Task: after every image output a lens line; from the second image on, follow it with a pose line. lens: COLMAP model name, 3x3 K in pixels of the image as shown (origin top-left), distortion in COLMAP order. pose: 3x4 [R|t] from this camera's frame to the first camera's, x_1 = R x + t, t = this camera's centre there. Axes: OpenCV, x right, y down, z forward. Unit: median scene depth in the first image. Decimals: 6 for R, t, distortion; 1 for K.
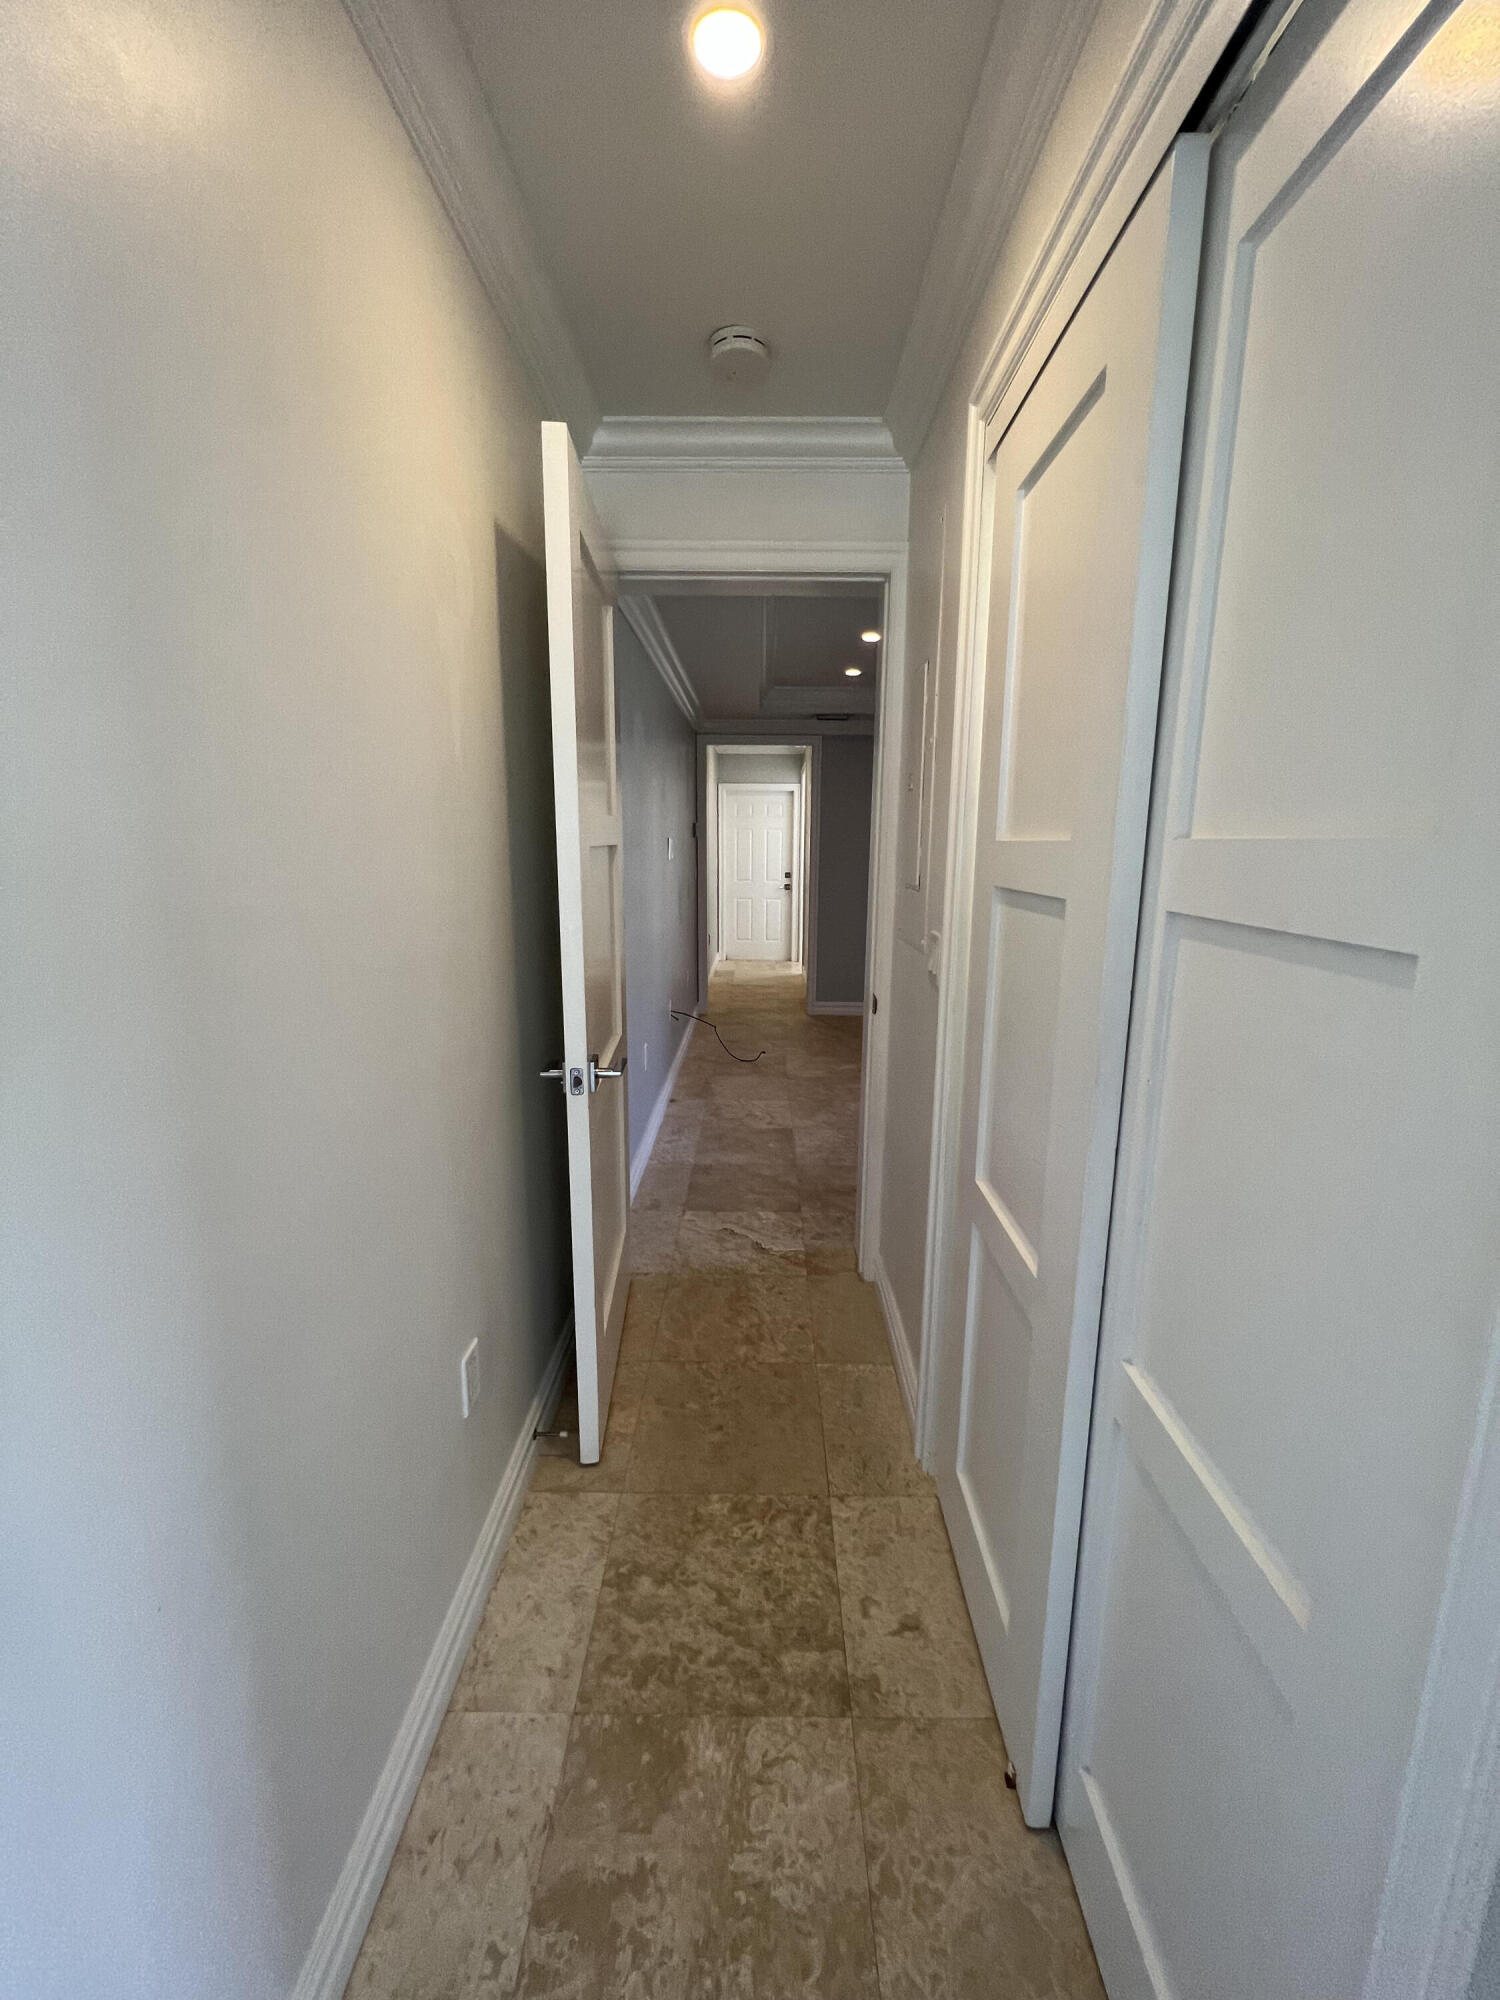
lens RADIAL K [[803.8, 0, 747.3], [0, 803.8, 996.1], [0, 0, 1]] dist [-0.001727, 0.000346]
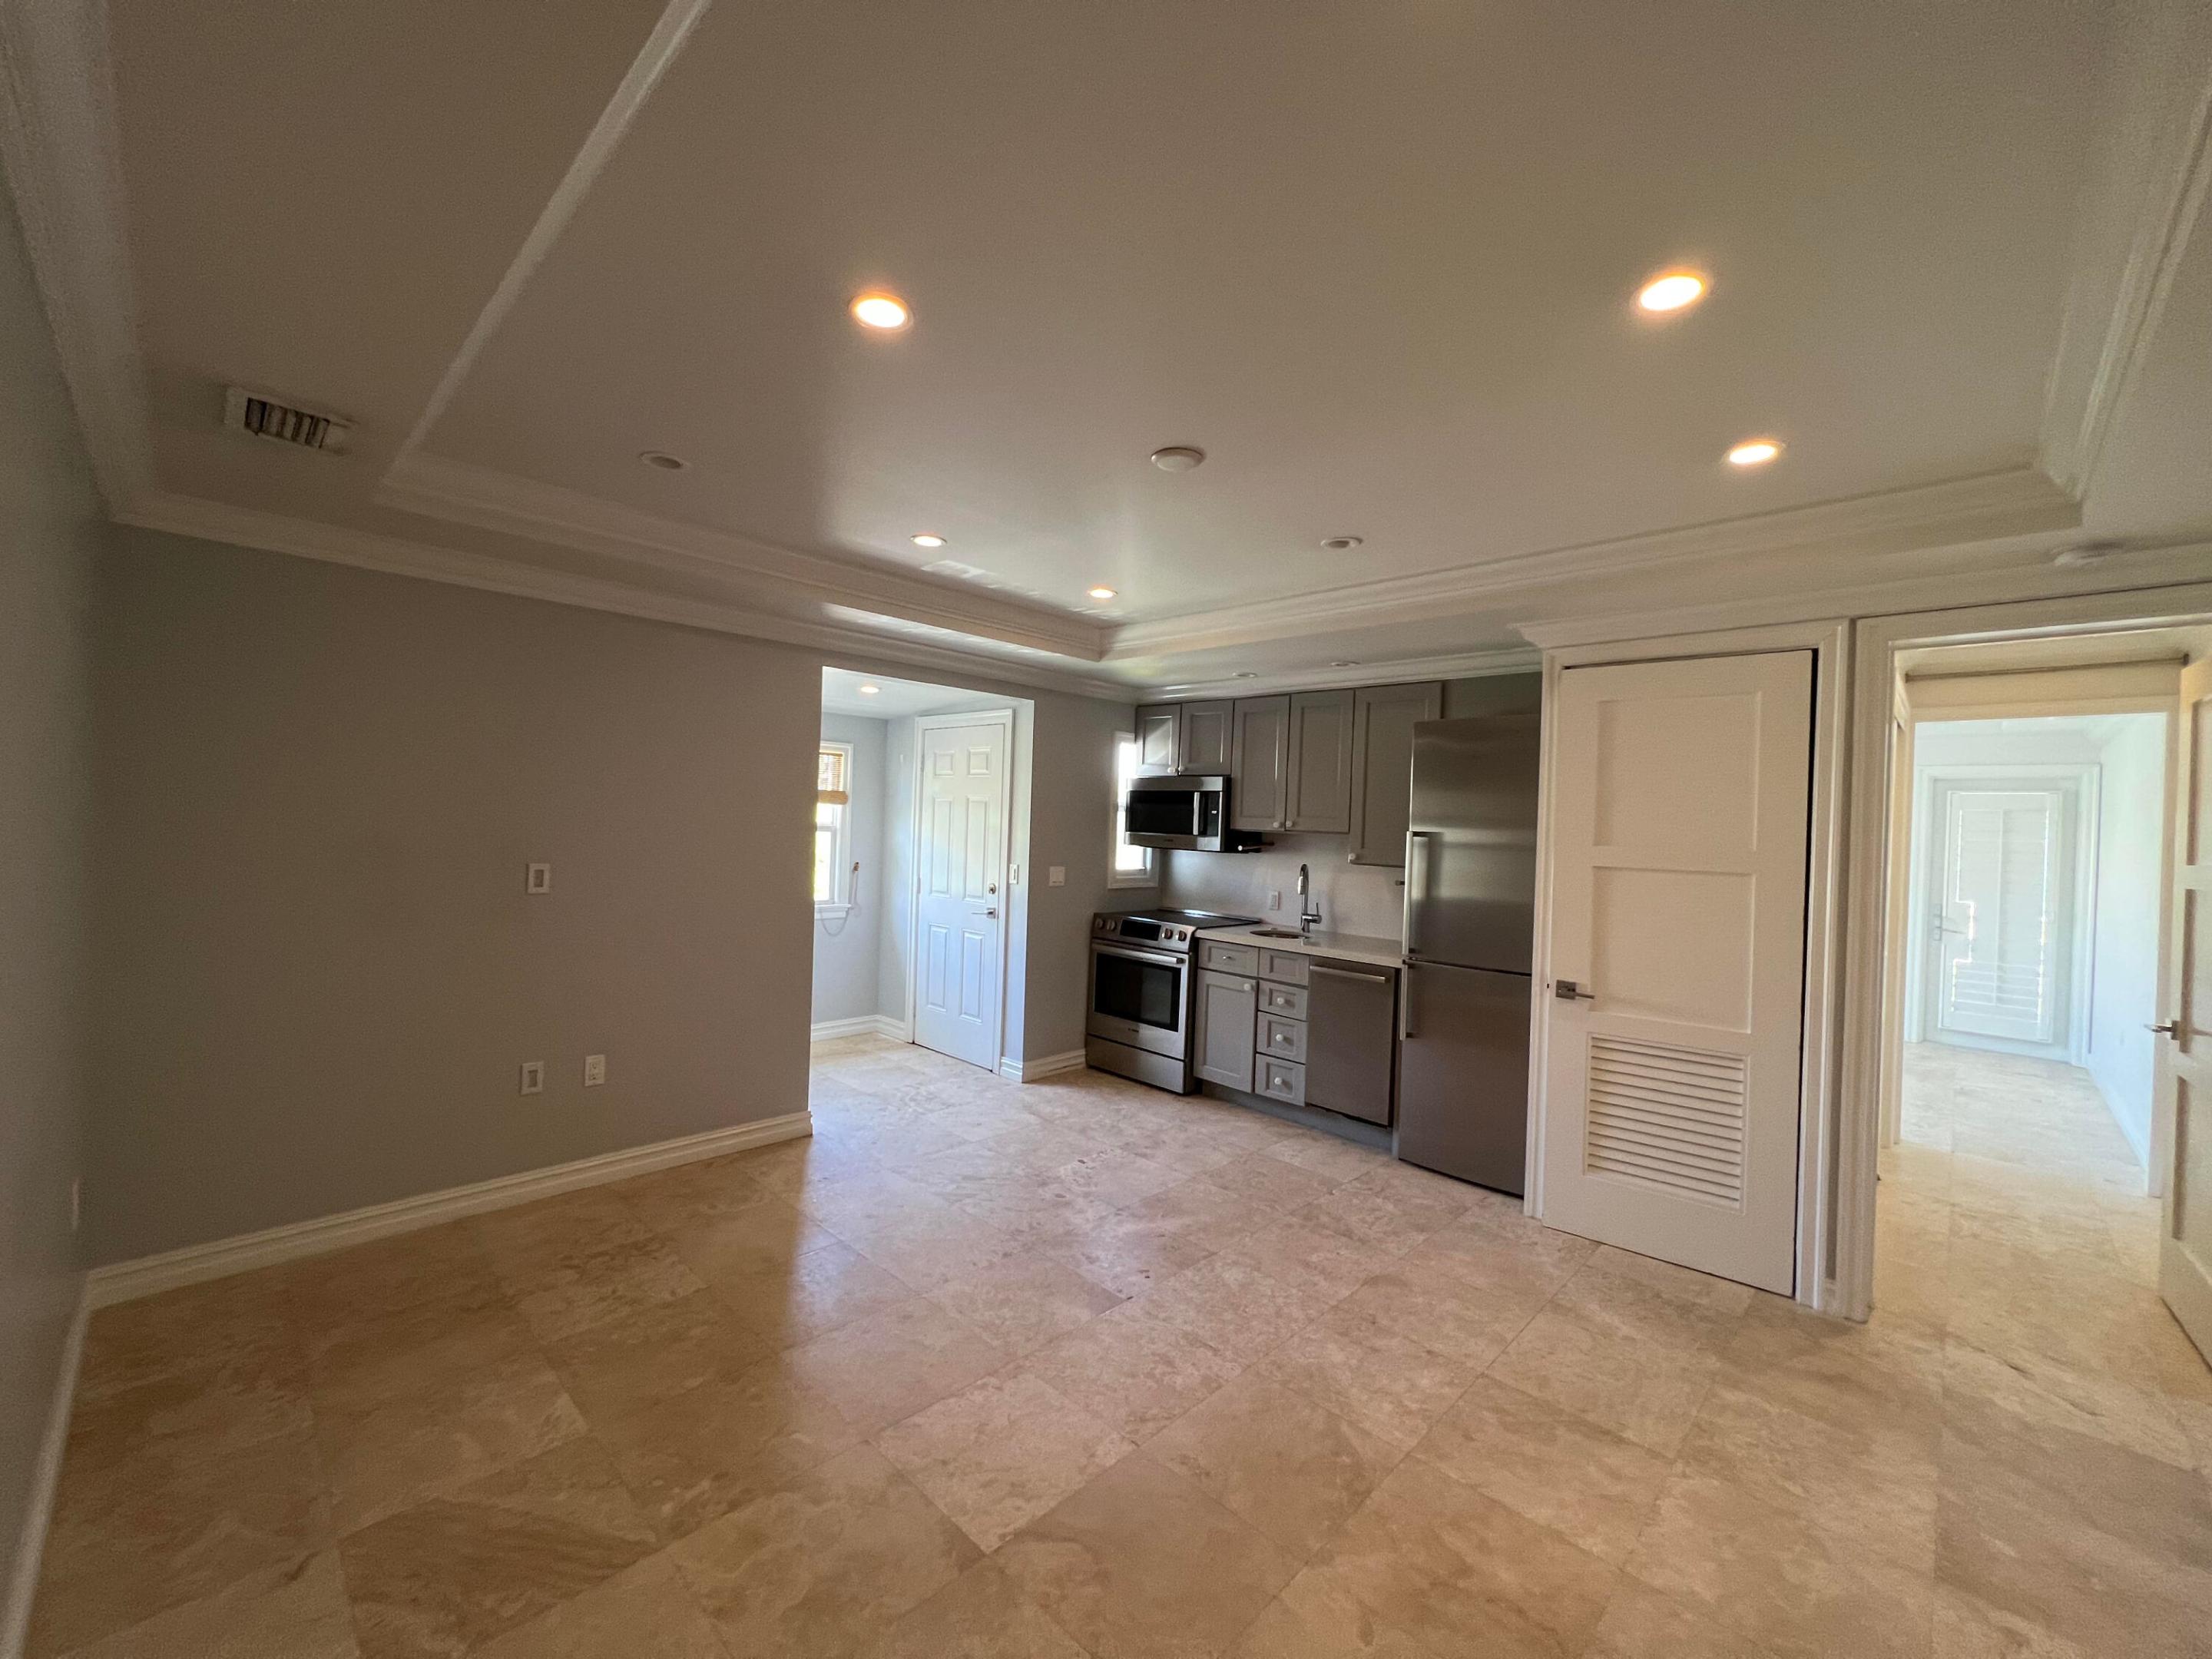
lens RADIAL K [[886.2, 0, 1102.4], [0, 886.2, 823.0], [0, 0, 1]] dist [-0.001849, 0.000171]
pose [[-0.729012, -0.033264, 0.683692, 0.079953], [0.091861, 0.985029, 0.145875, -0.360996], [-0.678309, 0.169149, -0.715042, 1.751895]]
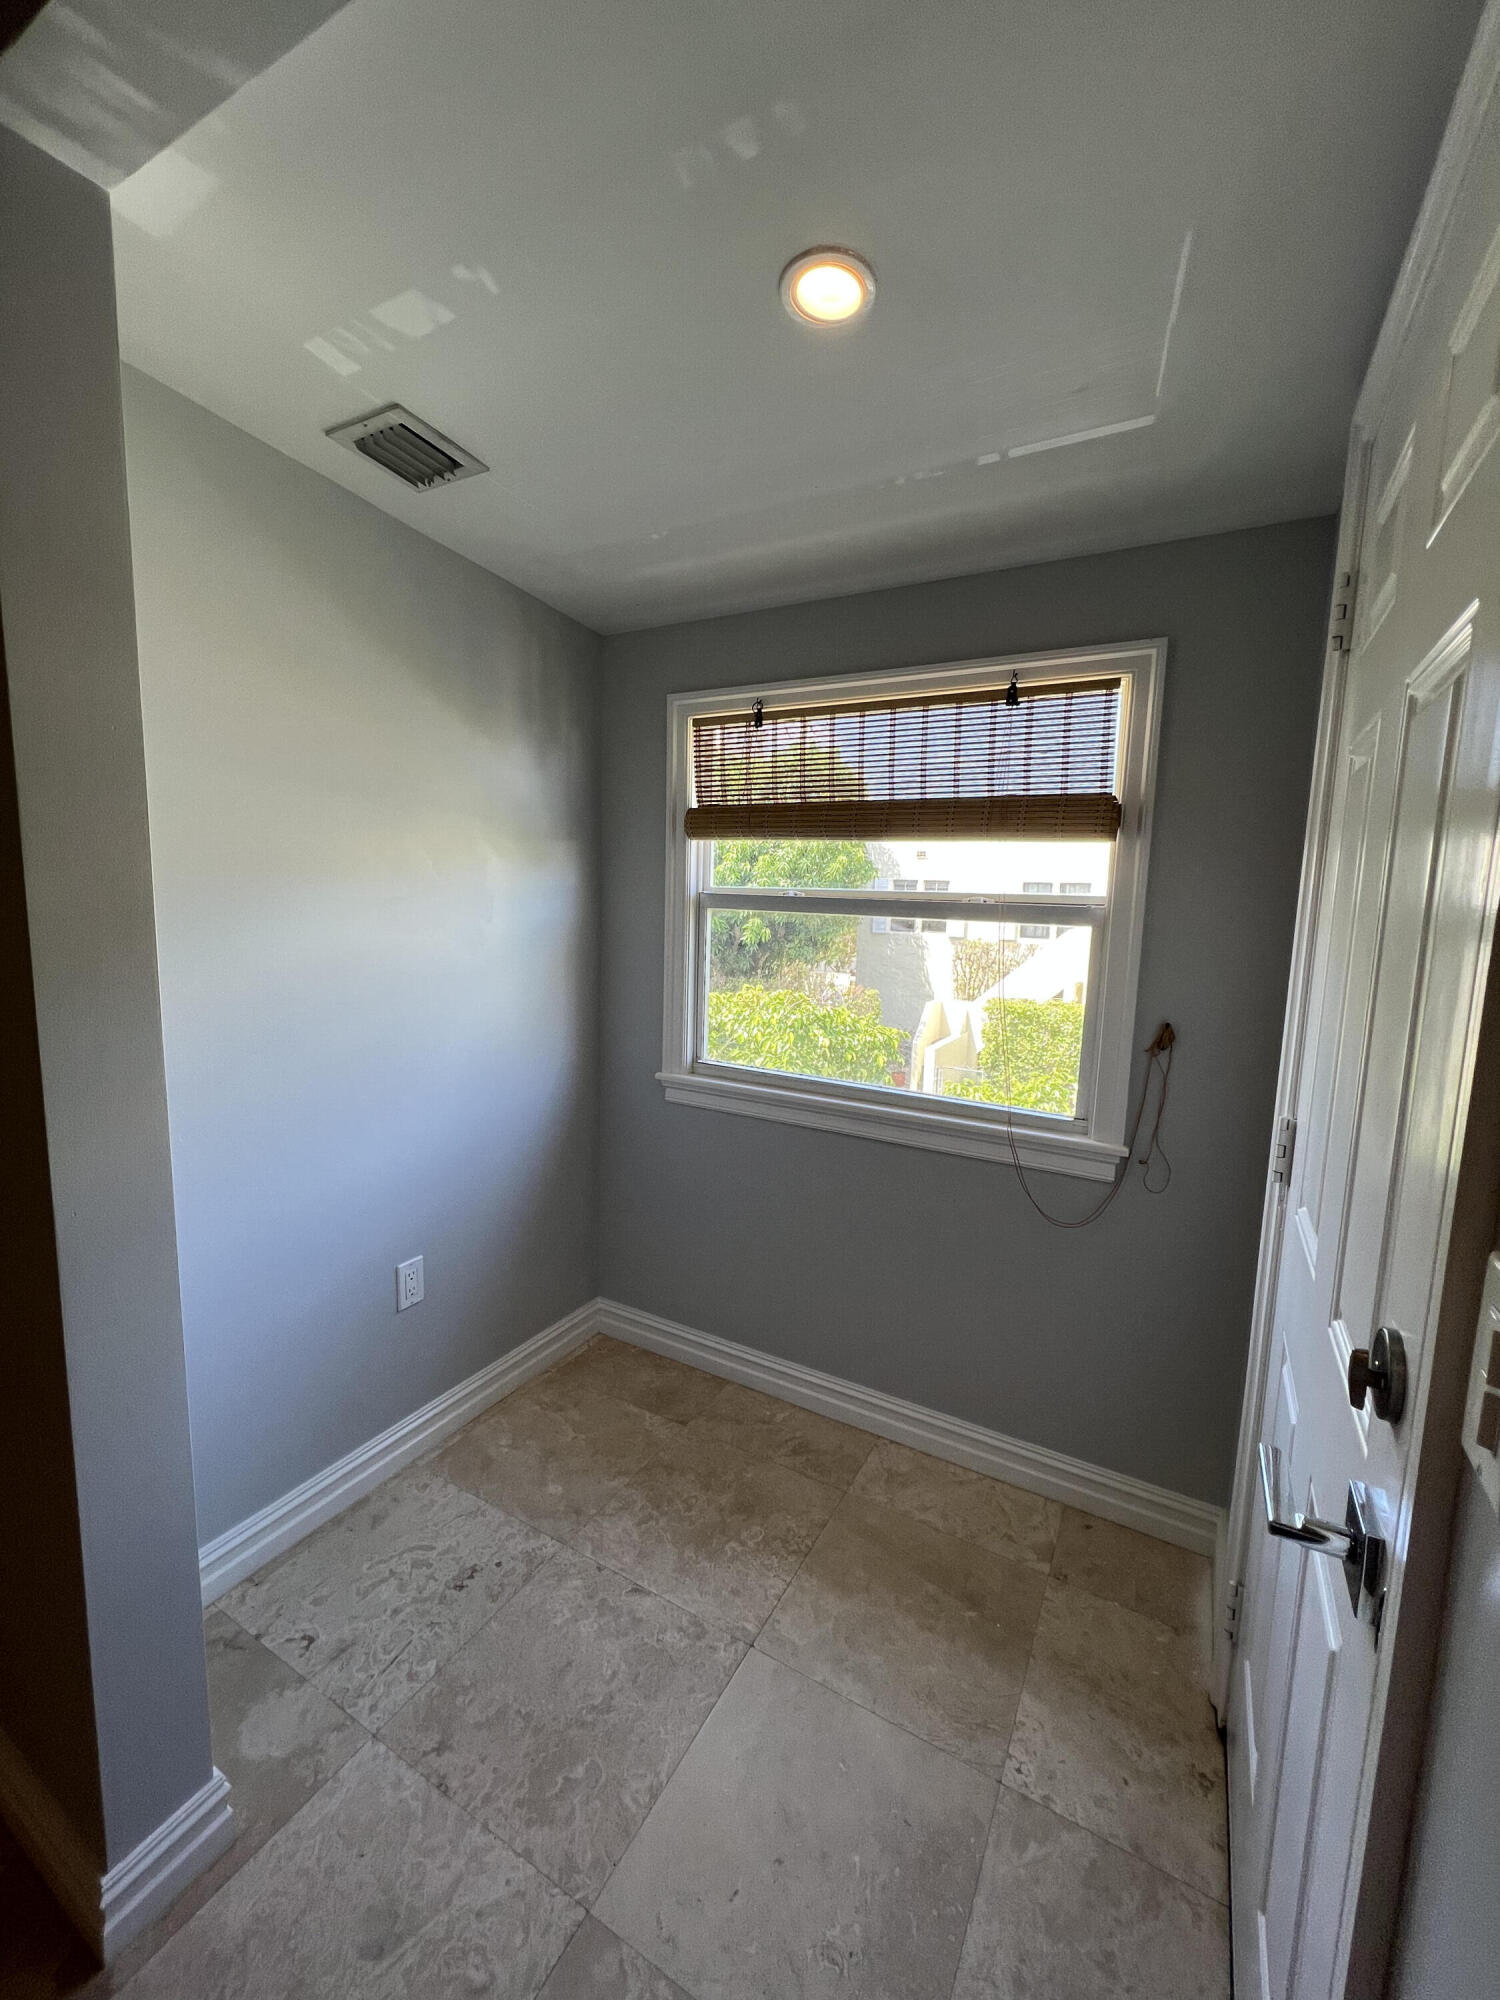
lens RADIAL K [[803.8, 0, 754.5], [0, 803.8, 1000.1], [0, 0, 1]] dist [-0.001727, 0.000346]
pose [[0.468130, -0.105811, 0.877301, 1.017641], [0.143920, 0.988679, 0.042448, -0.157525], [-0.871861, 0.106390, 0.478059, 0.870862]]
